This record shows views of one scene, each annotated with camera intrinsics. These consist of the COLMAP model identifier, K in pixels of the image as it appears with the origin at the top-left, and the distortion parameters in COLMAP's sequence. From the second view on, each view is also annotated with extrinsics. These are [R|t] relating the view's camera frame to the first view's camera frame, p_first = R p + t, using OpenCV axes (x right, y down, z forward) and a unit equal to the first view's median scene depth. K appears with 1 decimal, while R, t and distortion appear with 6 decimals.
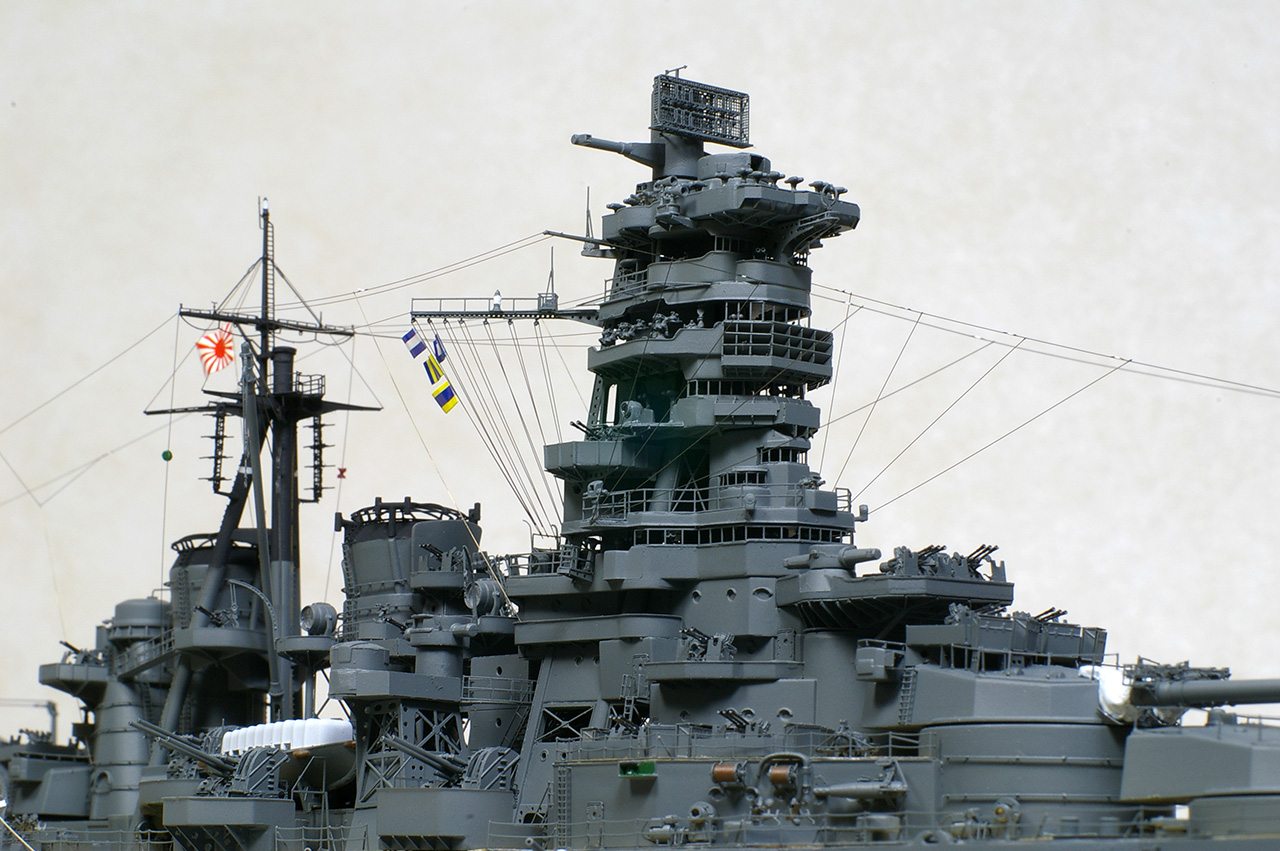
lens RADIAL K [[3187.6, 0, 638.4], [0, 3187.6, 426.0], [0, 0, 1]] dist [-0.165686, -0.147534]
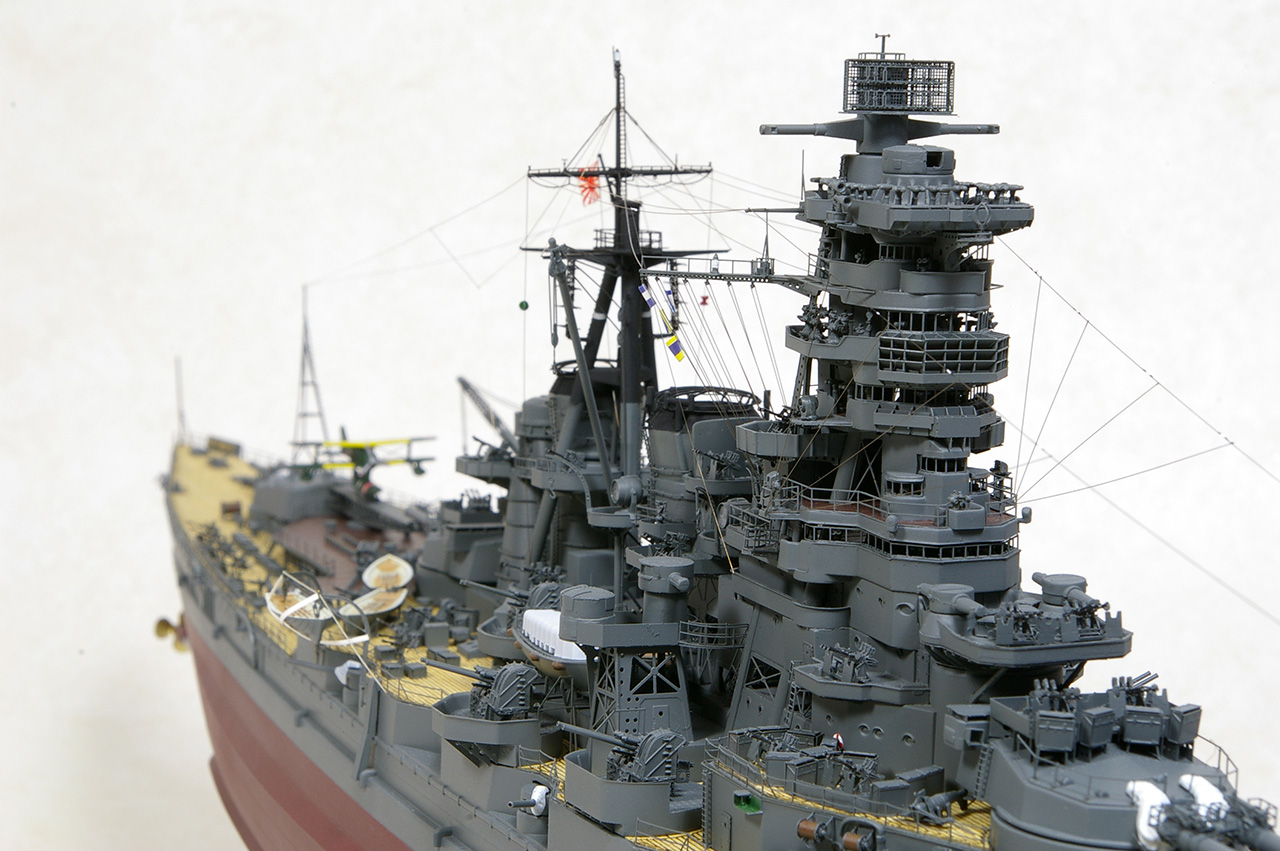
lens RADIAL K [[2866.8, 0, 637.9], [0, 2866.8, 442.9], [0, 0, 1]] dist [0.129540, 0.201994]
pose [[0.946883, 0.043443, -0.318630, 0.233019], [0.043182, 0.964682, 0.259853, -0.227763], [0.318665, -0.259809, 0.911565, 0.121455]]
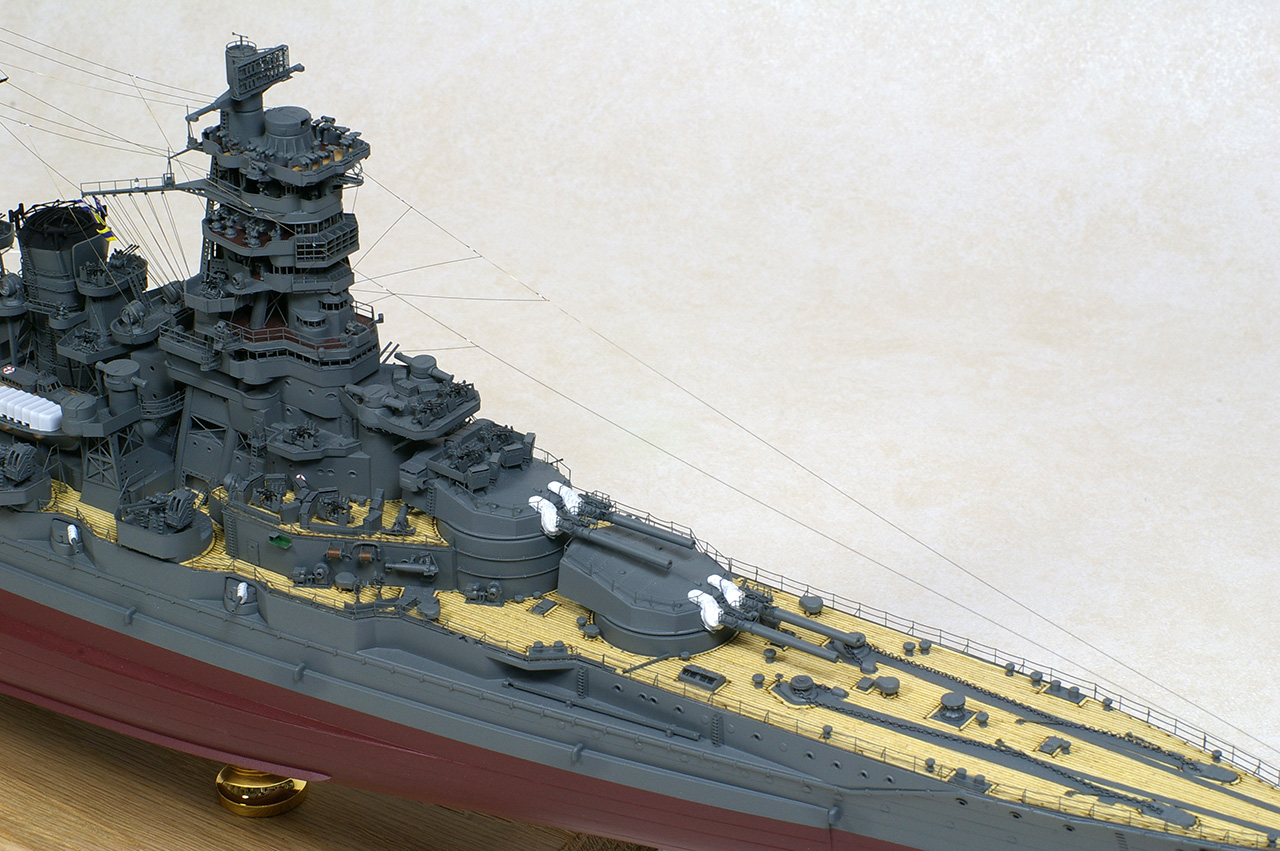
lens RADIAL K [[3051.1, 0, 641.1], [0, 3051.1, 425.5], [0, 0, 1]] dist [-0.156708, -0.218282]
pose [[0.965342, -0.135528, 0.223042, -0.154486], [-0.022971, 0.807164, 0.589881, -0.833788], [-0.259977, -0.574560, 0.776076, -0.298083]]
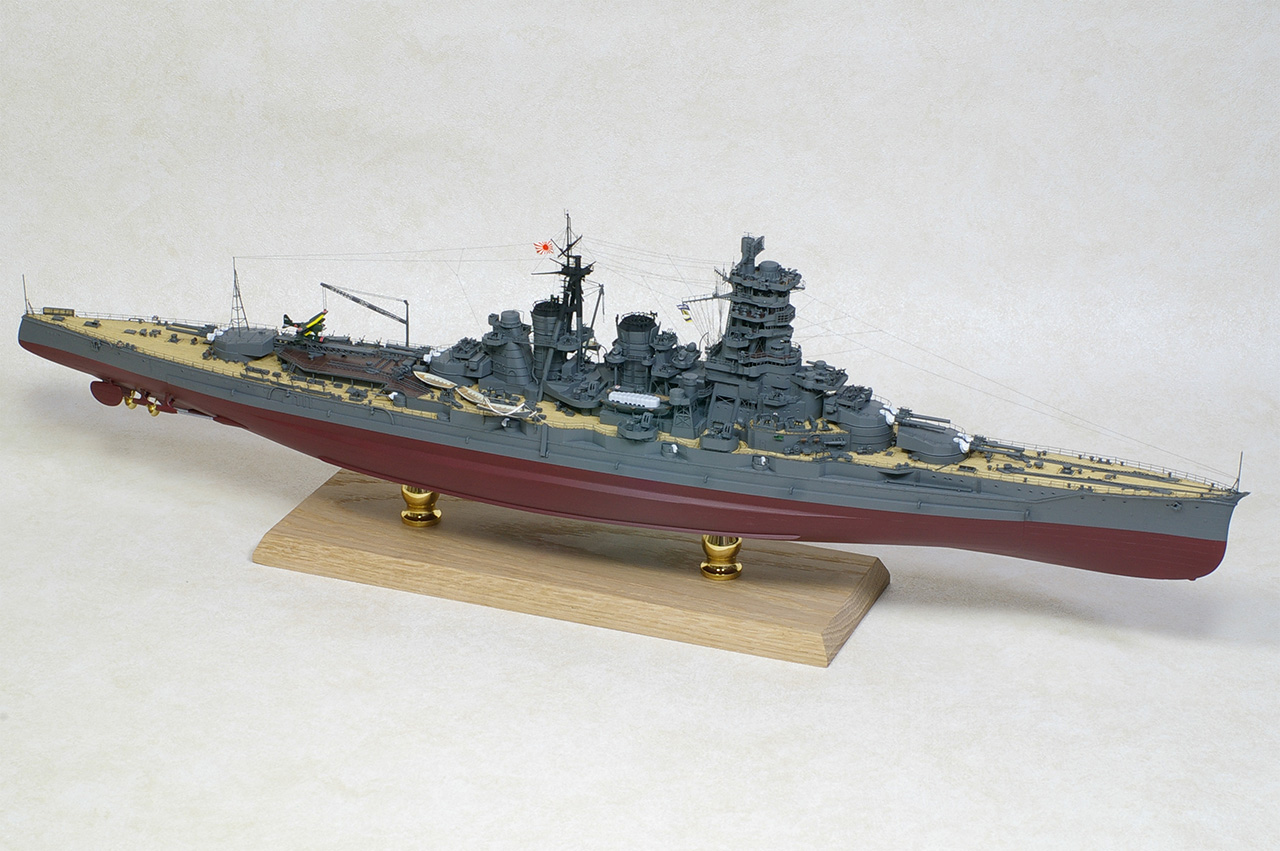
lens RADIAL K [[3187.6, 0, 638.4], [0, 3187.6, 426.0], [0, 0, 1]] dist [-0.165686, -0.147534]
pose [[0.878645, -0.185037, 0.440164, -1.819561], [-0.074366, 0.857575, 0.508955, -1.840681], [-0.471649, -0.479924, 0.739743, -1.856931]]
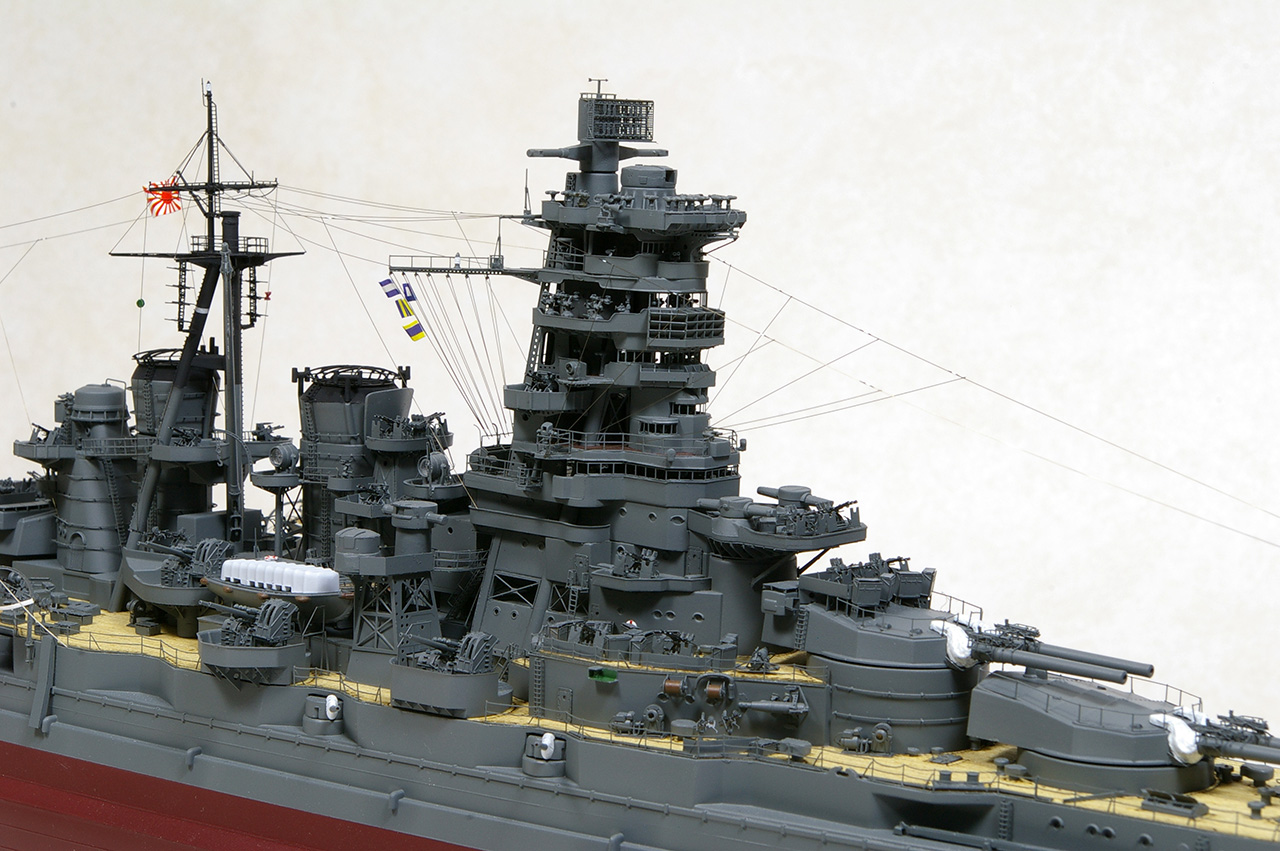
lens RADIAL K [[2893.4, 0, 642.7], [0, 2893.4, 426.0], [0, 0, 1]] dist [0.131677, -0.404519]
pose [[0.984694, -0.007294, 0.174140, -0.175668], [-0.037417, 0.966982, 0.252082, -0.273860], [-0.170229, -0.254740, 0.951908, -0.150422]]
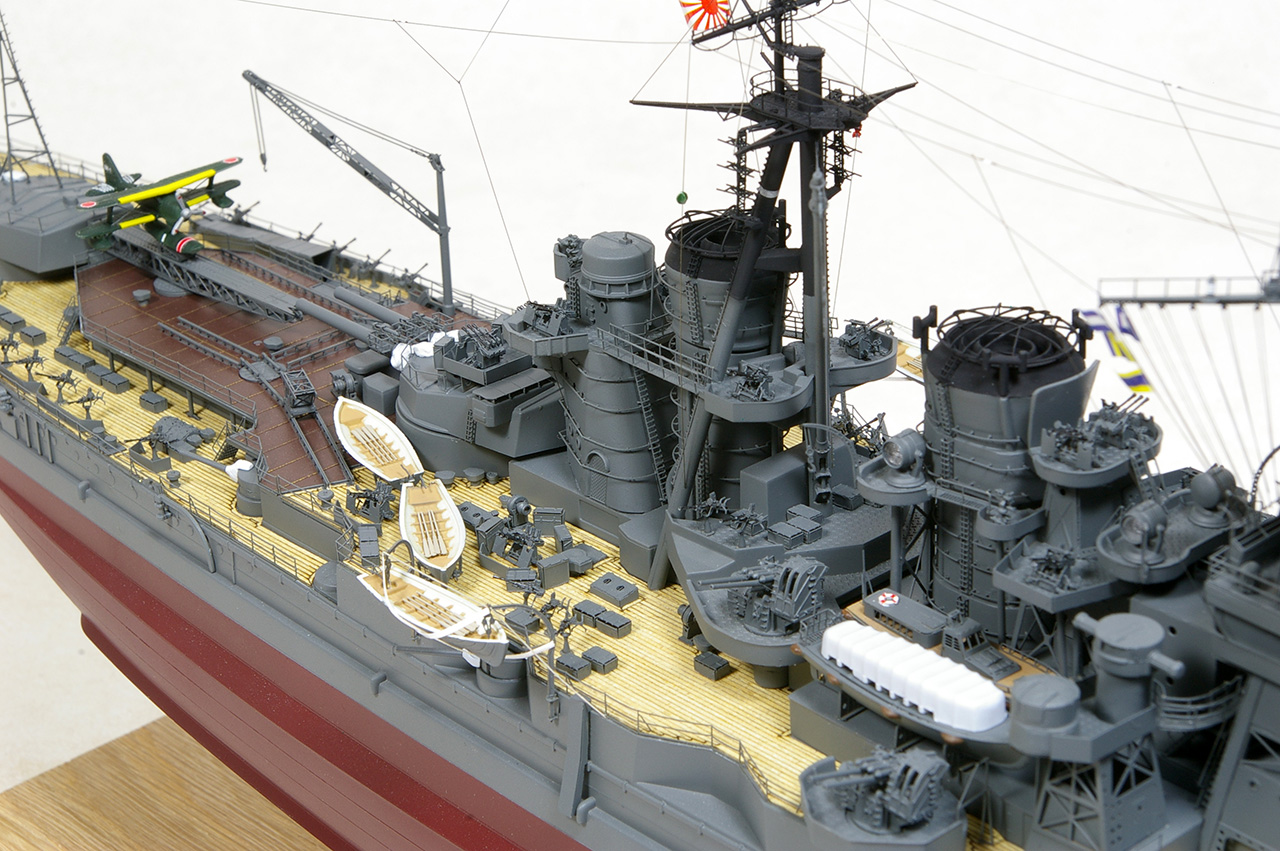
lens RADIAL K [[2866.8, 0, 637.9], [0, 2866.8, 442.9], [0, 0, 1]] dist [0.129540, 0.201994]
pose [[0.998237, -0.054704, 0.023020, -0.207912], [0.031827, 0.820780, 0.570357, -0.427798], [-0.050095, -0.568619, 0.821075, 0.385868]]
